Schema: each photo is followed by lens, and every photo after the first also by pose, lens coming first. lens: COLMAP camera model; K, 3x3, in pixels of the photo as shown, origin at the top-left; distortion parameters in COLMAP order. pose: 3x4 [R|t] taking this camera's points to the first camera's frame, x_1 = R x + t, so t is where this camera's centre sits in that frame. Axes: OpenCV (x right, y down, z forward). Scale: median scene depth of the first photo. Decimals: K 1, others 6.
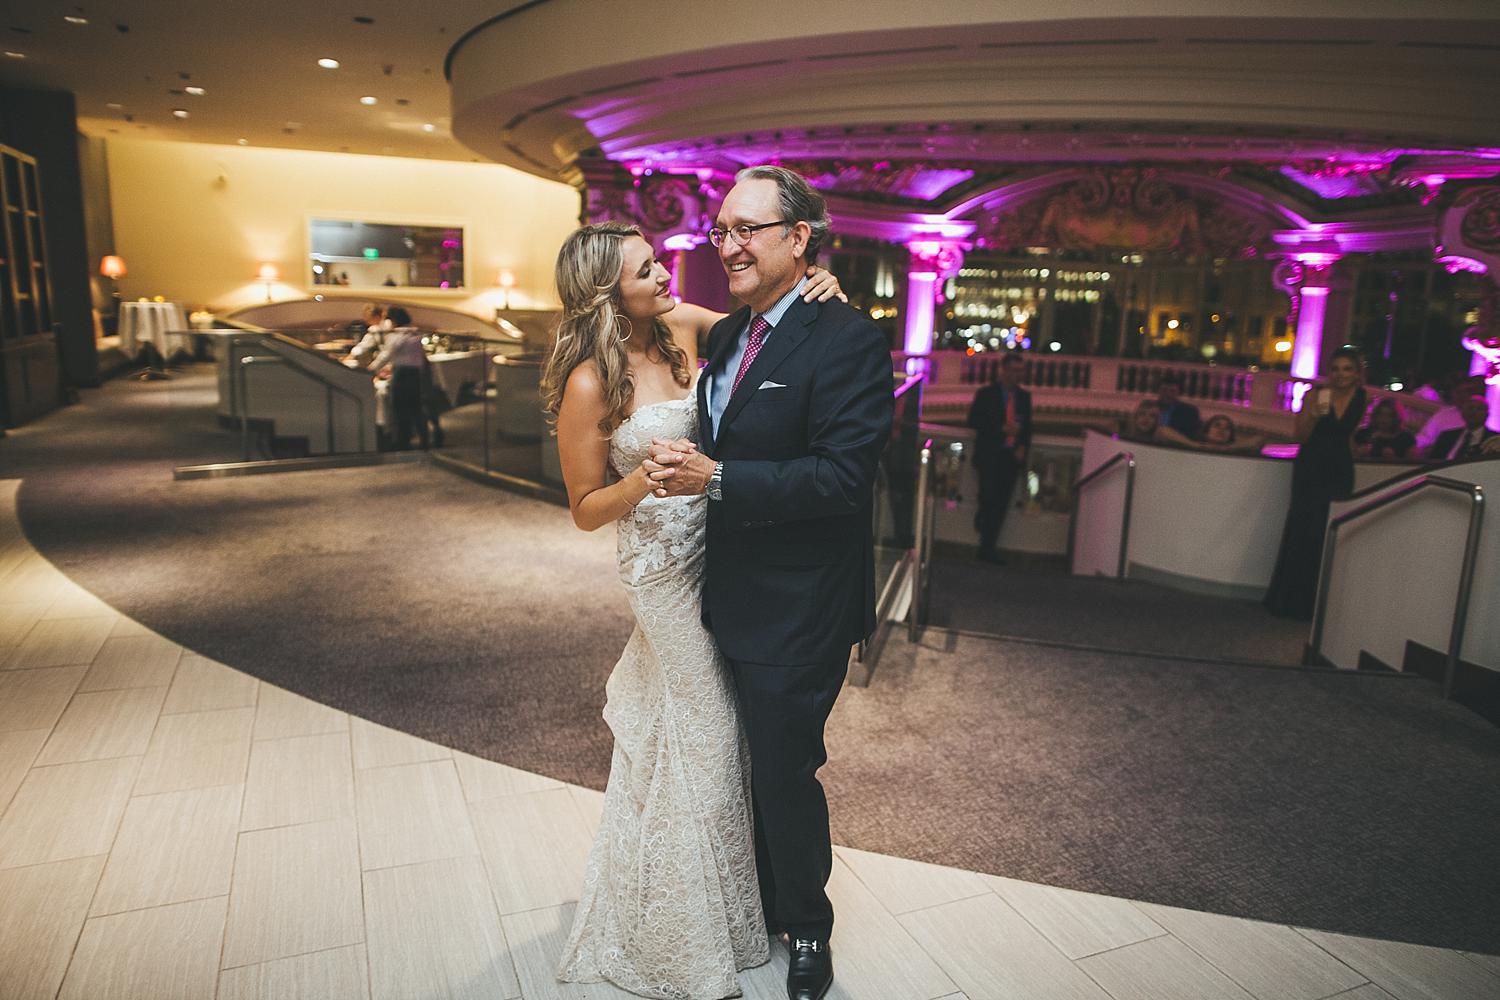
lens RADIAL K [[961.3, 0, 742.0], [0, 961.3, 473.1], [0, 0, 1]] dist [-0.049205, 0.038917]
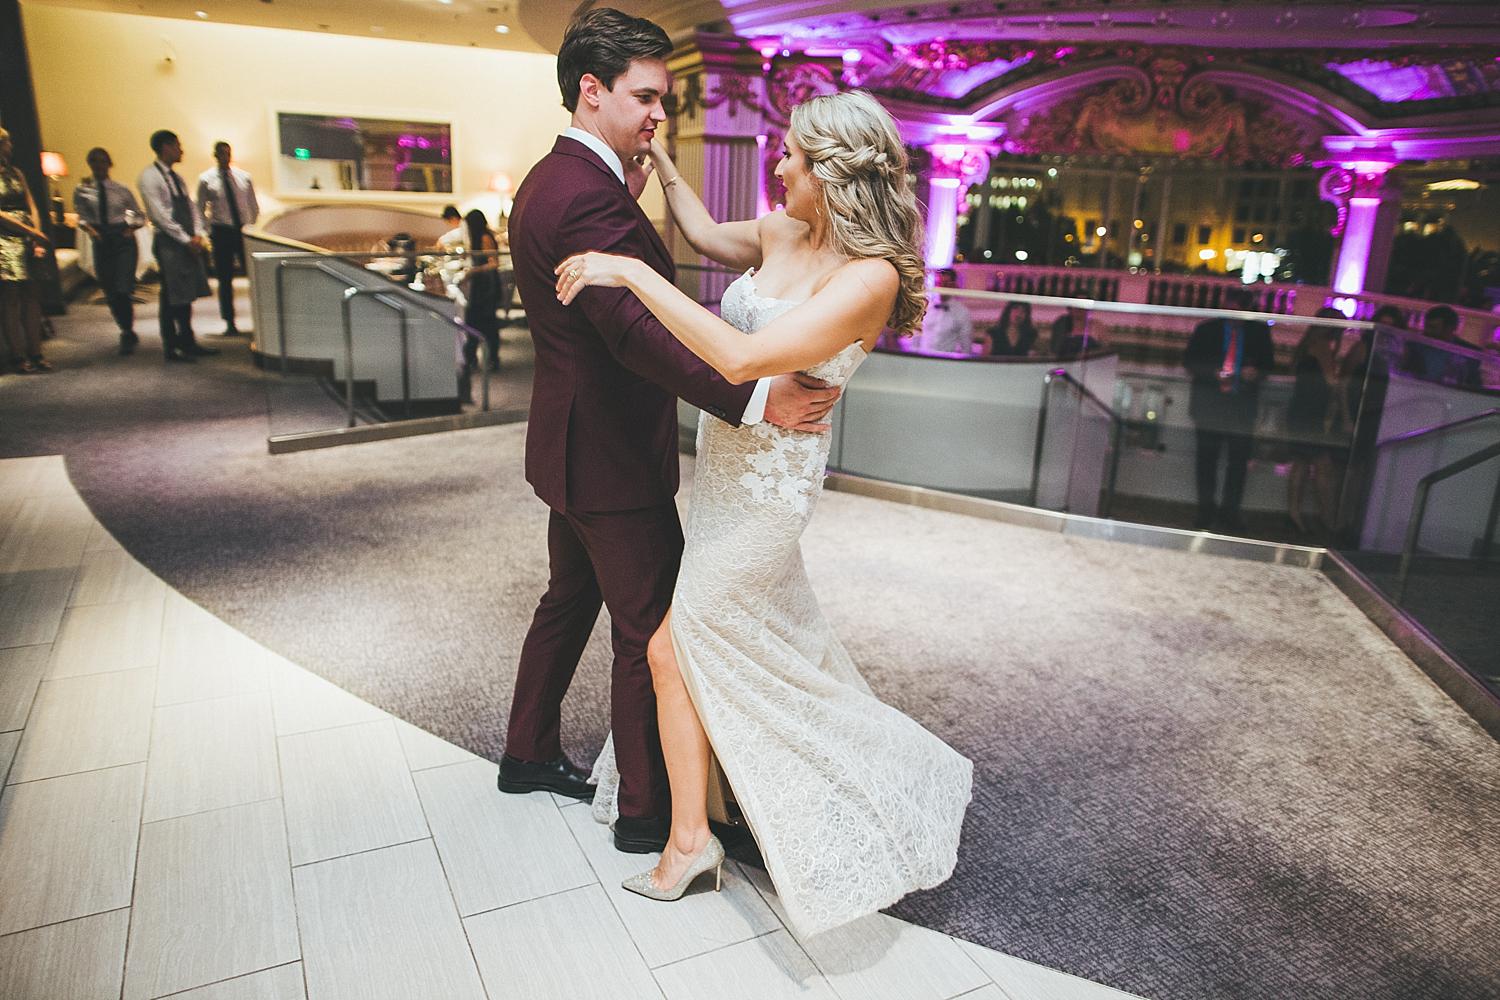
lens RADIAL K [[961.3, 0, 742.0], [0, 961.3, 473.1], [0, 0, 1]] dist [-0.049205, 0.038917]
pose [[0.997038, -0.016395, 0.075149, -0.093673], [0.009228, 0.995459, 0.094739, -0.015285], [-0.076361, -0.093765, 0.992662, 0.071539]]
